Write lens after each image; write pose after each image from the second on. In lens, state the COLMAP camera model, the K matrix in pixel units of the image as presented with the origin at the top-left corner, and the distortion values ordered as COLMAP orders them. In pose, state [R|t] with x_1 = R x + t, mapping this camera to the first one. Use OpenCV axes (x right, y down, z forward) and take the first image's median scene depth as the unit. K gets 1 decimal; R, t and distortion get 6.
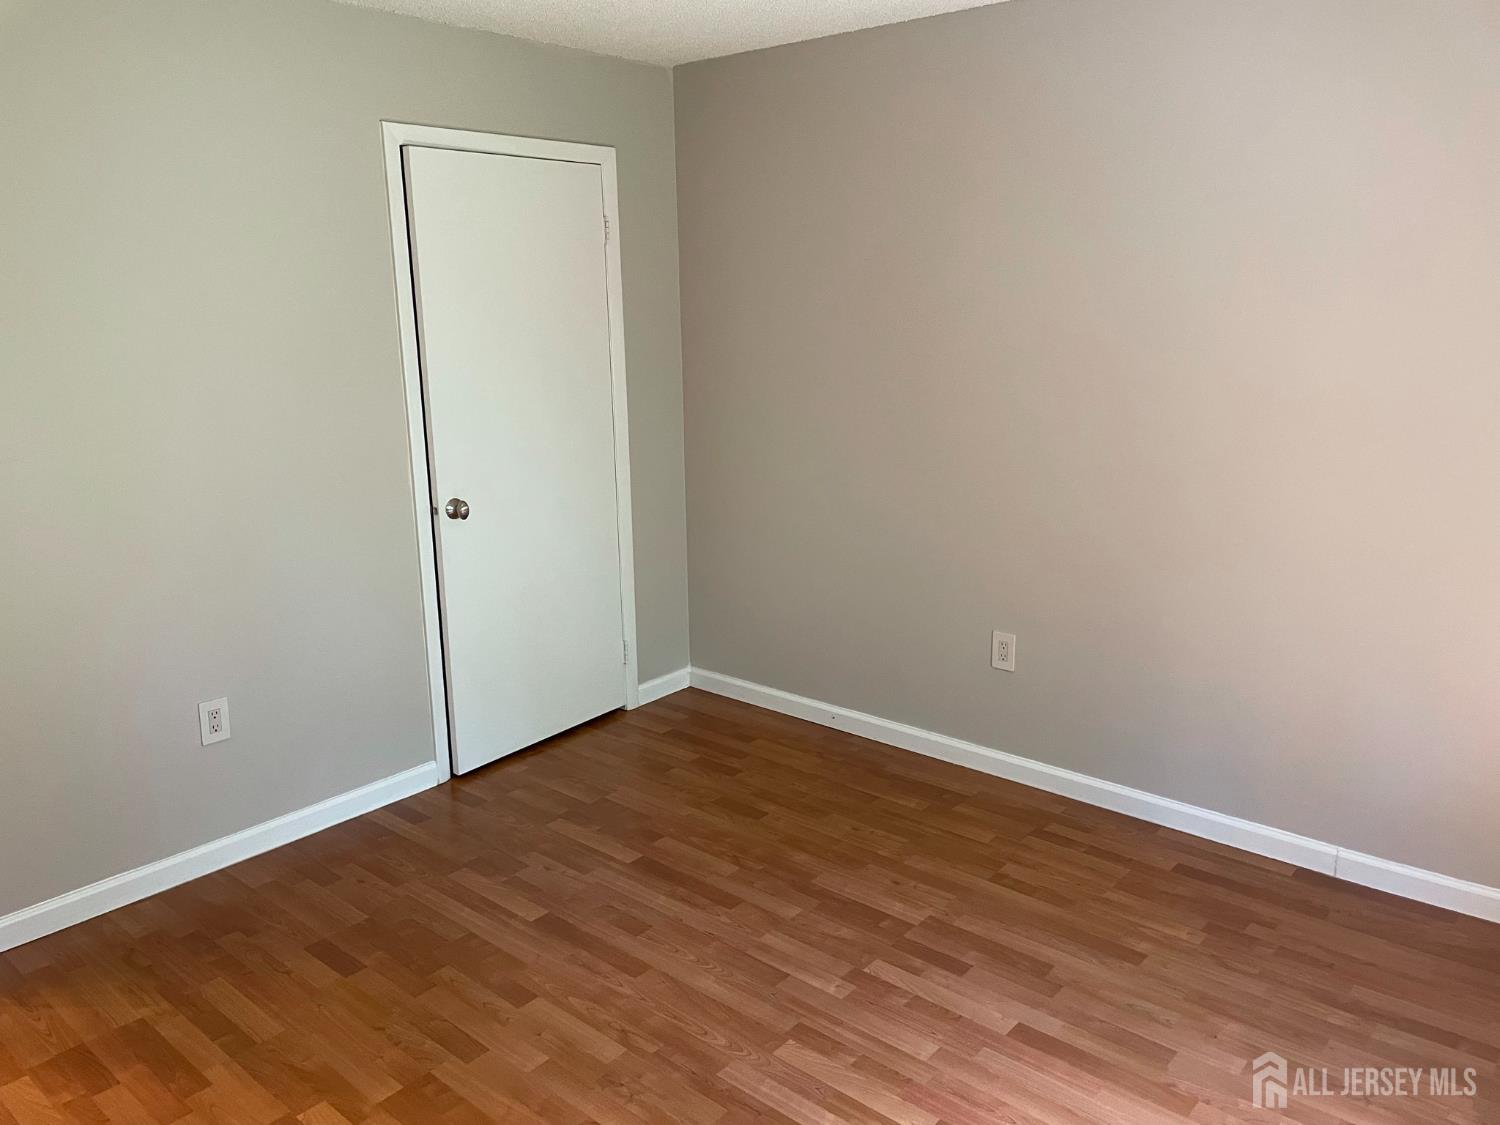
lens RADIAL K [[1136.0, 0, 747.9], [0, 1136.0, 561.7], [0, 0, 1]] dist [0.083733, -0.108561]
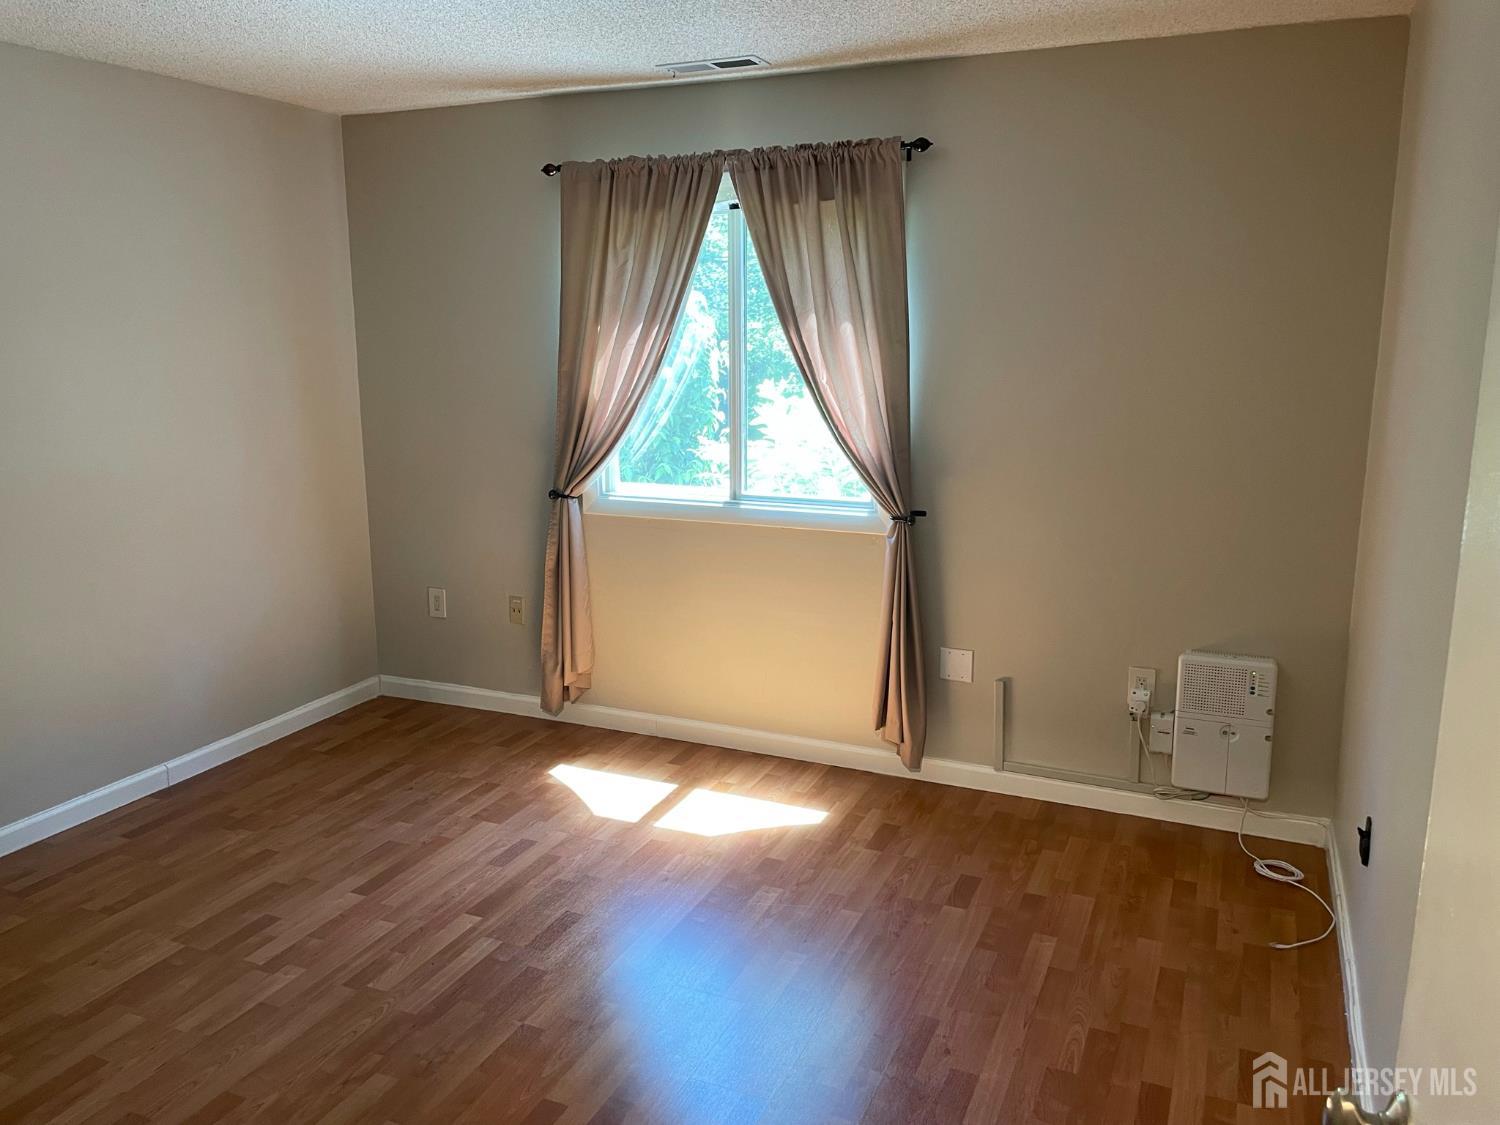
lens RADIAL K [[1136.0, 0, 747.0], [0, 1136.0, 558.7], [0, 0, 1]] dist [0.083733, -0.108561]
pose [[-0.306001, -0.171622, 0.936434, -0.946606], [0.223959, 0.943037, 0.246015, -0.153799], [-0.925314, 0.285004, -0.250134, 0.730323]]
